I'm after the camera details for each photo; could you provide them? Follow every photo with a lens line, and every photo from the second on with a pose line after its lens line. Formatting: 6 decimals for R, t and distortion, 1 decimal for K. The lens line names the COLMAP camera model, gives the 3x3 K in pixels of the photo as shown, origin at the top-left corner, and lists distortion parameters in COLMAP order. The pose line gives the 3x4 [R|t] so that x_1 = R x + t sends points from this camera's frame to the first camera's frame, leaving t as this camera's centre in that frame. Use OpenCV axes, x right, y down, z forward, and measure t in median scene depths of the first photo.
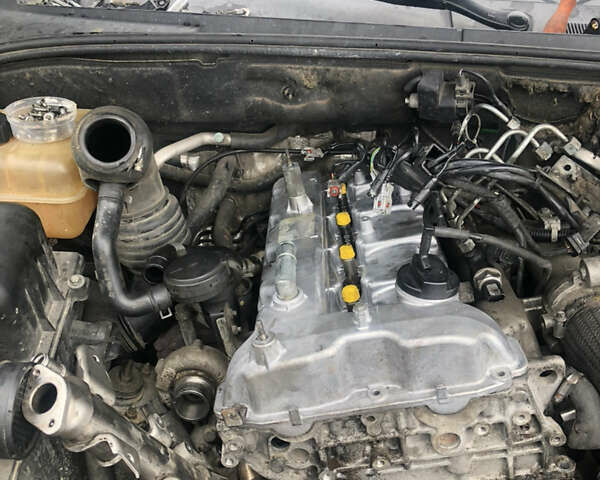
lens RADIAL K [[646.8, 0, 300.0], [0, 646.8, 240.0], [0, 0, 1]] dist [0.019023, 0.001258]
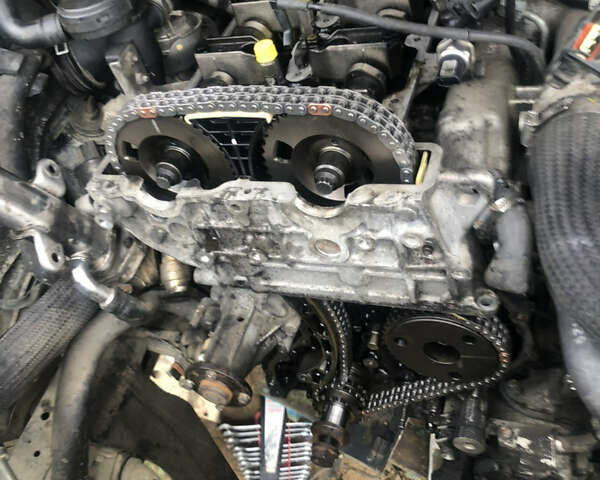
lens RADIAL K [[646.8, 0, 300.0], [0, 646.8, 240.0], [0, 0, 1]] dist [0.019023, 0.001258]
pose [[0.950867, 0.190246, -0.244251, 0.371556], [-0.084508, 0.918455, 0.386392, -0.014655], [0.297843, -0.346767, 0.889406, 0.244379]]
